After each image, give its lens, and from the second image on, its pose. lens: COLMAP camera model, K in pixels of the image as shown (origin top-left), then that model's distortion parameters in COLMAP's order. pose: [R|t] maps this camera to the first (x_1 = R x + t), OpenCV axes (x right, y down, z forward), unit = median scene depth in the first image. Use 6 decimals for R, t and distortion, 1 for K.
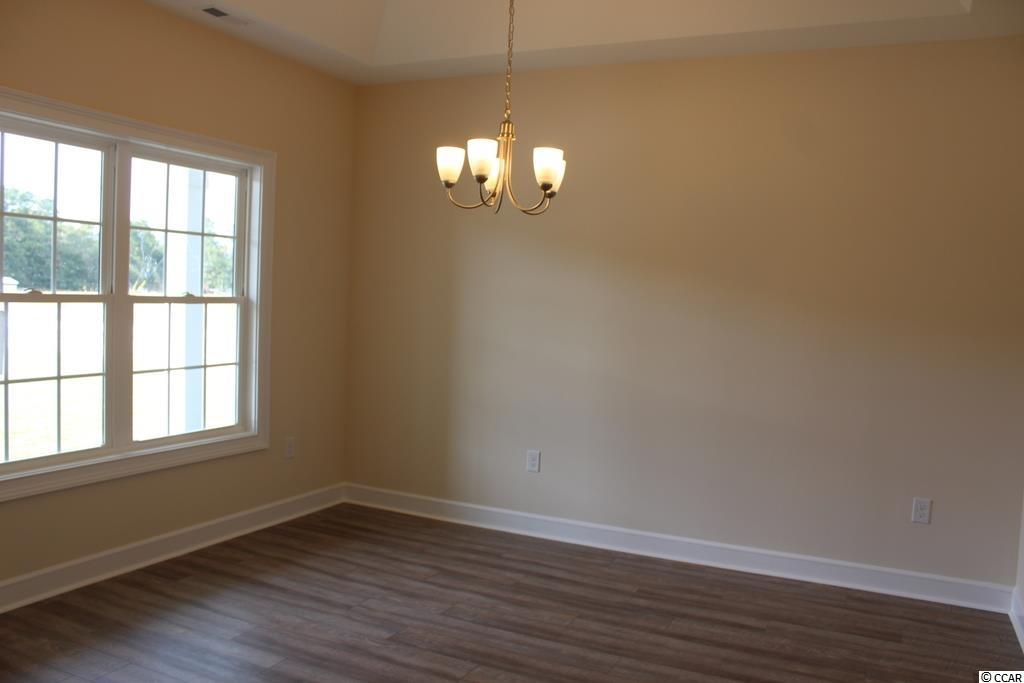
lens RADIAL K [[846.7, 0, 511.8], [0, 846.7, 336.6], [0, 0, 1]] dist [-0.143912, 0.102081]
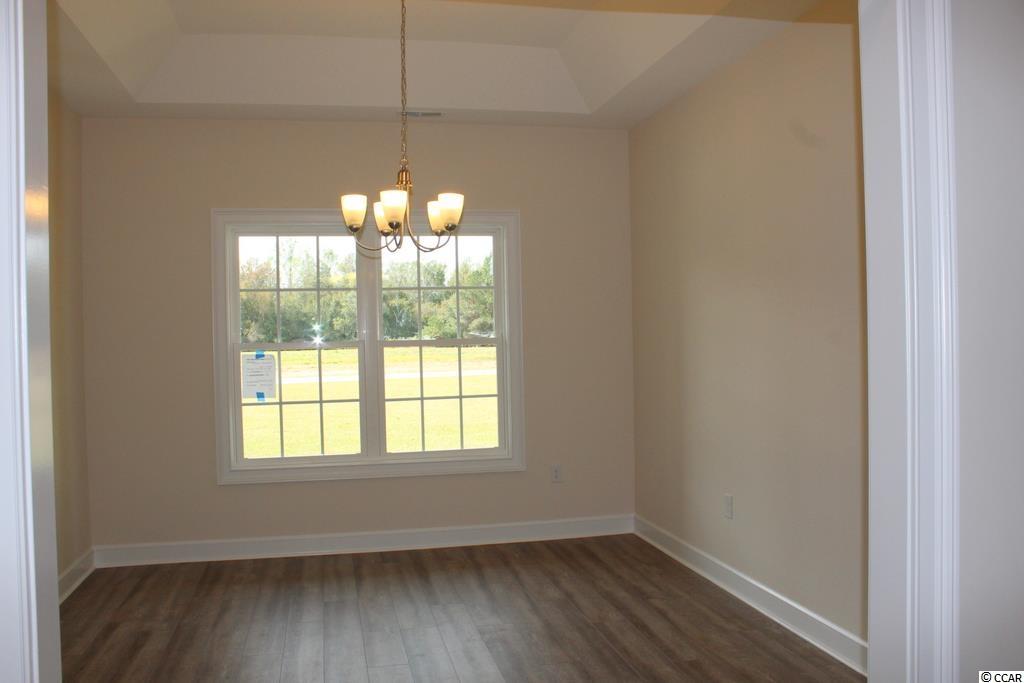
lens RADIAL K [[846.7, 0, 511.9], [0, 846.7, 345.8], [0, 0, 1]] dist [-0.143912, 0.102081]
pose [[0.625441, -0.039282, -0.779282, 0.671223], [0.003374, 0.998859, -0.047642, 0.021114], [0.780264, 0.027168, 0.624860, 0.302658]]
